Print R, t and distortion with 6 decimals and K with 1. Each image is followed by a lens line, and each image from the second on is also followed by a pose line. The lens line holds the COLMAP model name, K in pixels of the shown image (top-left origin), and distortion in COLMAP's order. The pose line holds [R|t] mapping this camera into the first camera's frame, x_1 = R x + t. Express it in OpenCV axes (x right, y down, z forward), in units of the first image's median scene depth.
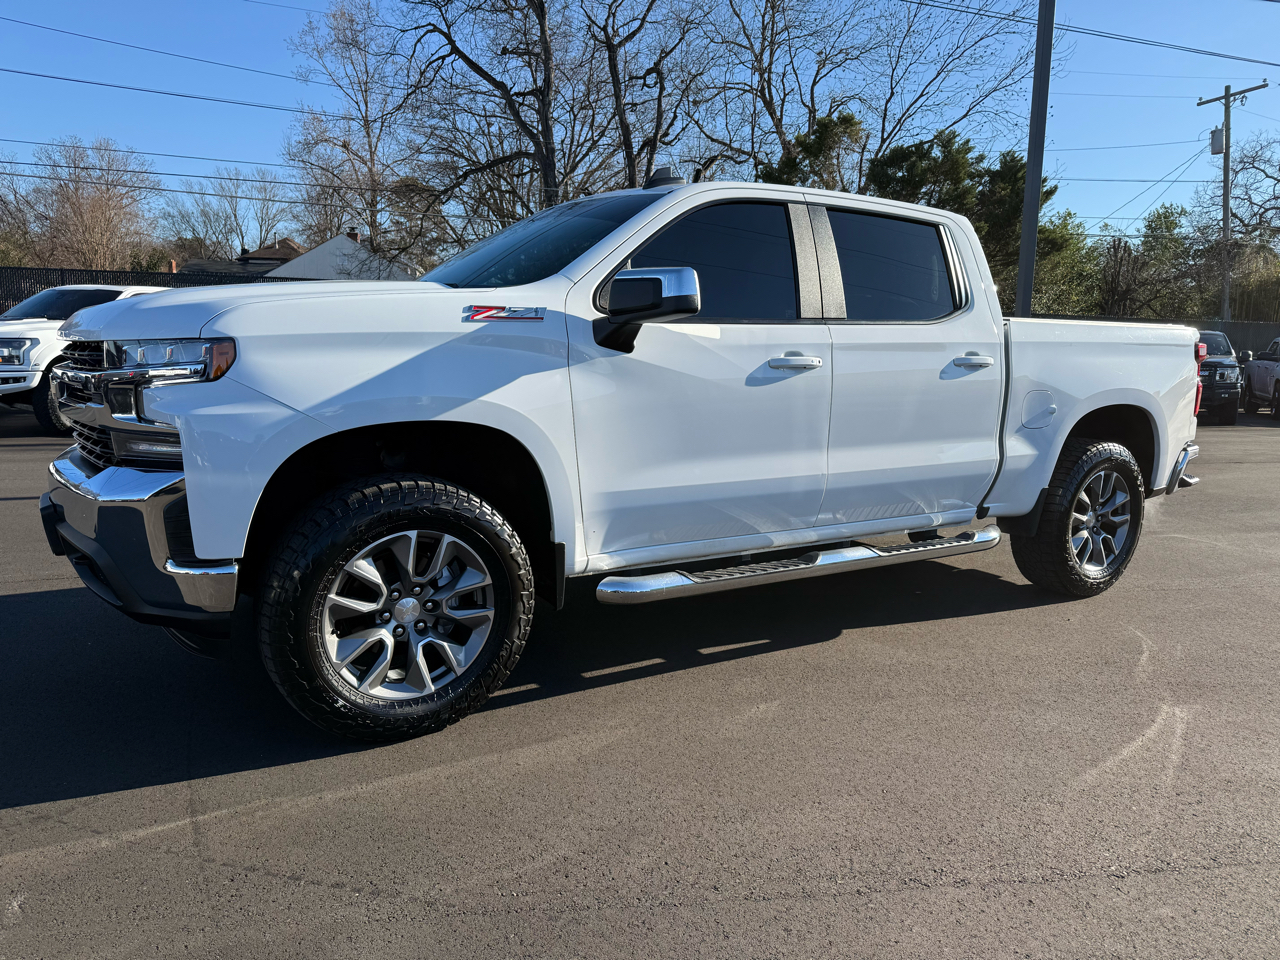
lens RADIAL K [[921.6, 0, 644.6], [0, 921.6, 479.6], [0, 0, 1]] dist [0.030141, -0.030866]
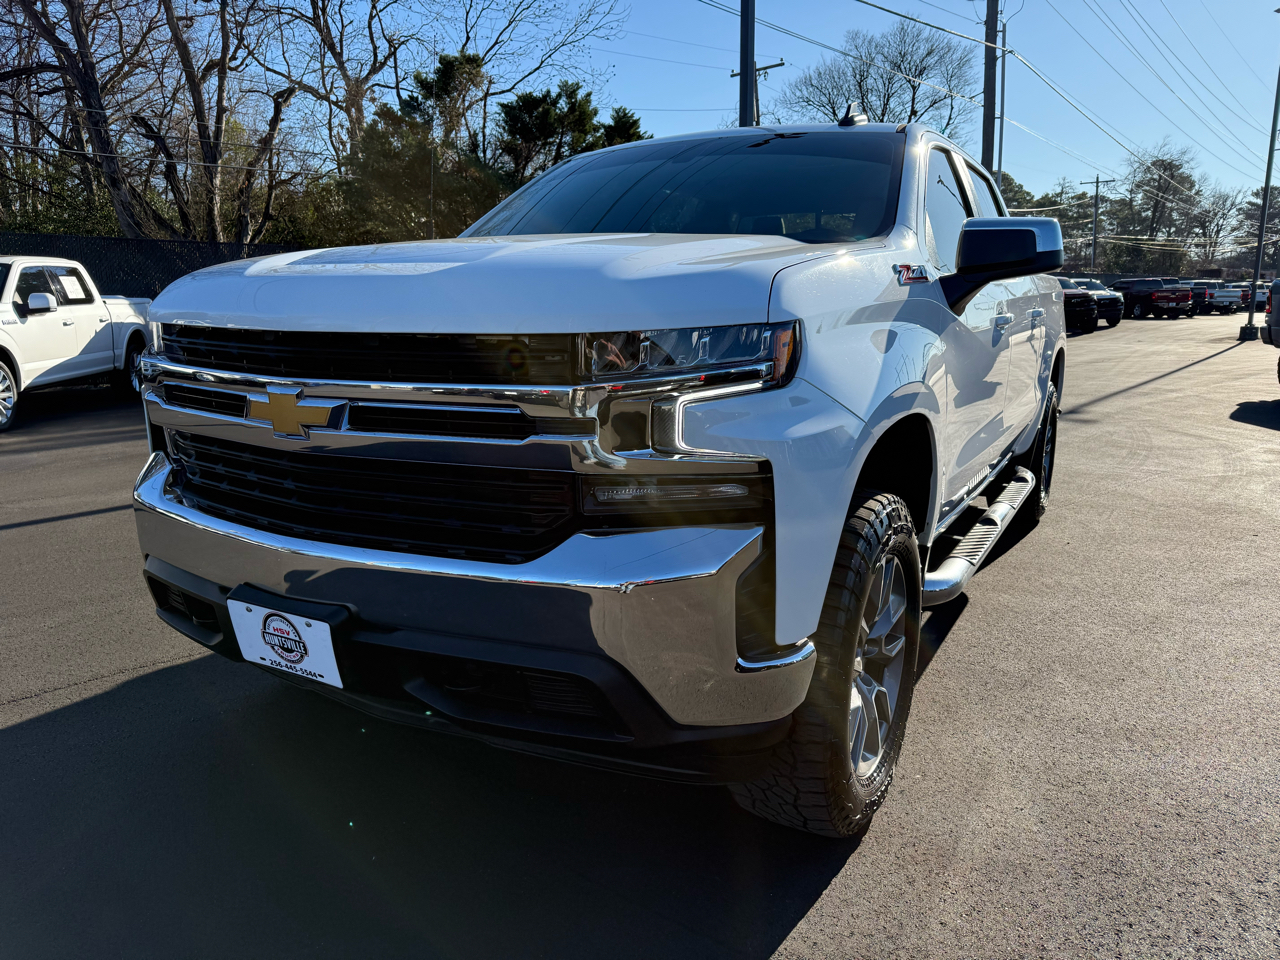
lens RADIAL K [[921.6, 0, 640.2], [0, 921.6, 473.1], [0, 0, 1]] dist [0.030141, -0.030866]
pose [[0.880049, -0.115014, 0.460745, -0.611056], [0.094134, 0.993225, 0.068132, -0.068695], [-0.465460, -0.016588, 0.884913, 0.312196]]
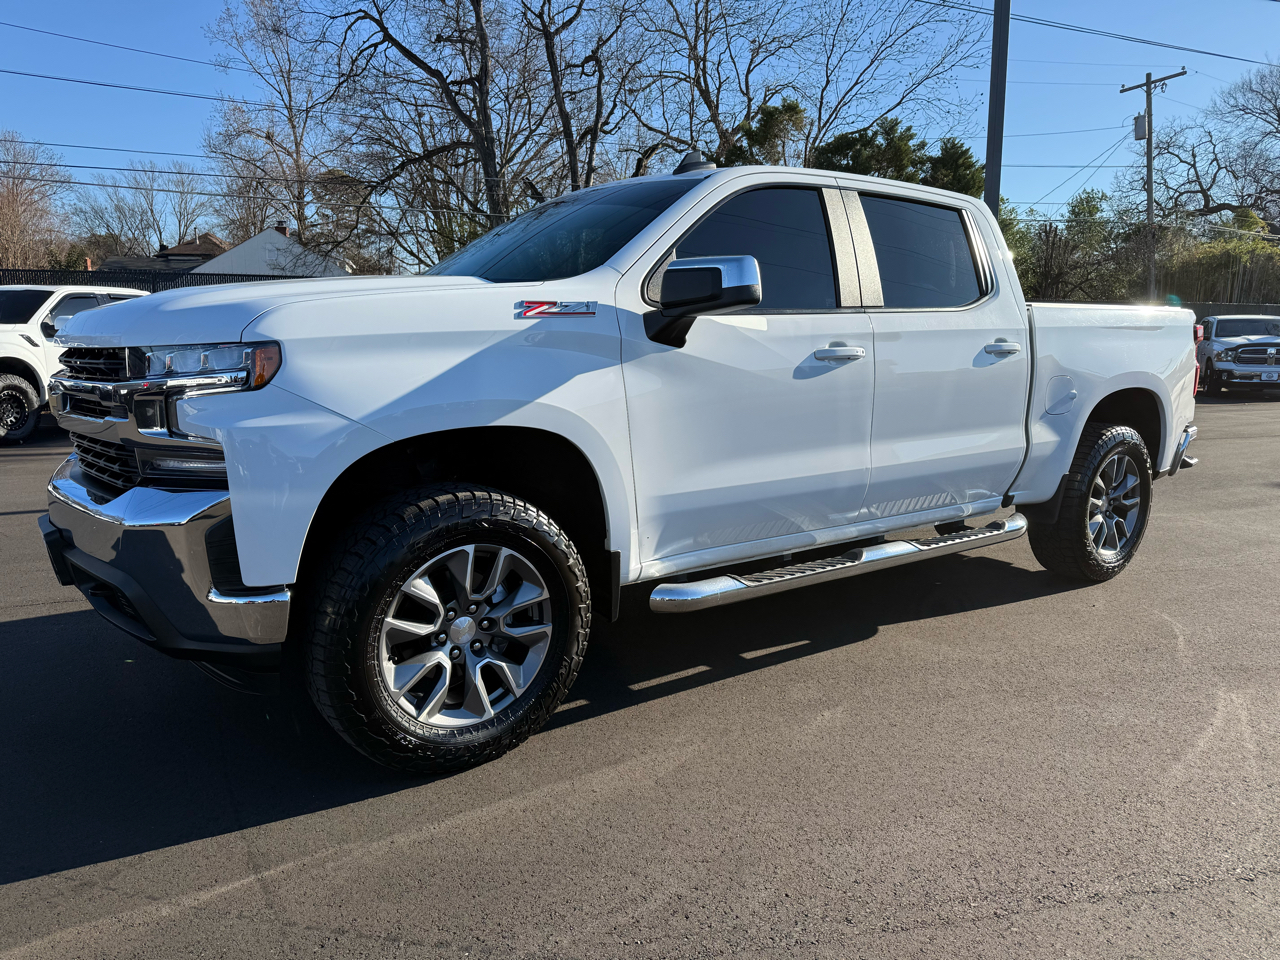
lens RADIAL K [[921.6, 0, 643.6], [0, 921.6, 476.2], [0, 0, 1]] dist [0.030141, -0.030866]
pose [[0.997260, -0.030718, 0.067296, -0.106294], [0.030292, 0.999514, 0.007353, -0.011932], [-0.067489, -0.005294, 0.997706, 0.049942]]
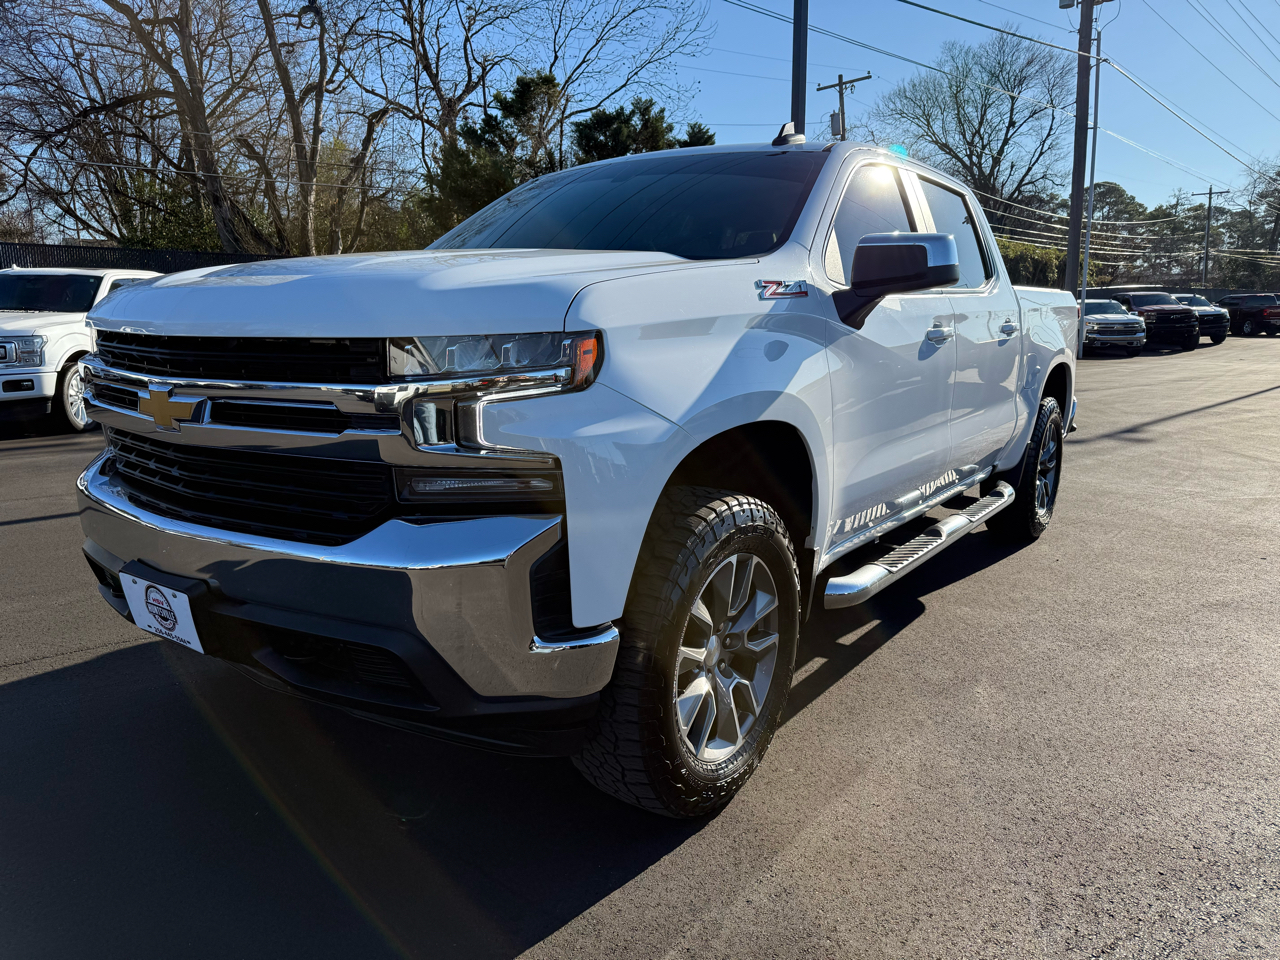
lens RADIAL K [[921.6, 0, 646.9], [0, 921.6, 475.4], [0, 0, 1]] dist [0.030141, -0.030866]
pose [[0.921655, -0.089380, 0.377576, -0.487996], [0.076719, 0.995874, 0.048475, -0.048102], [-0.380351, -0.015710, 0.924709, 0.206064]]
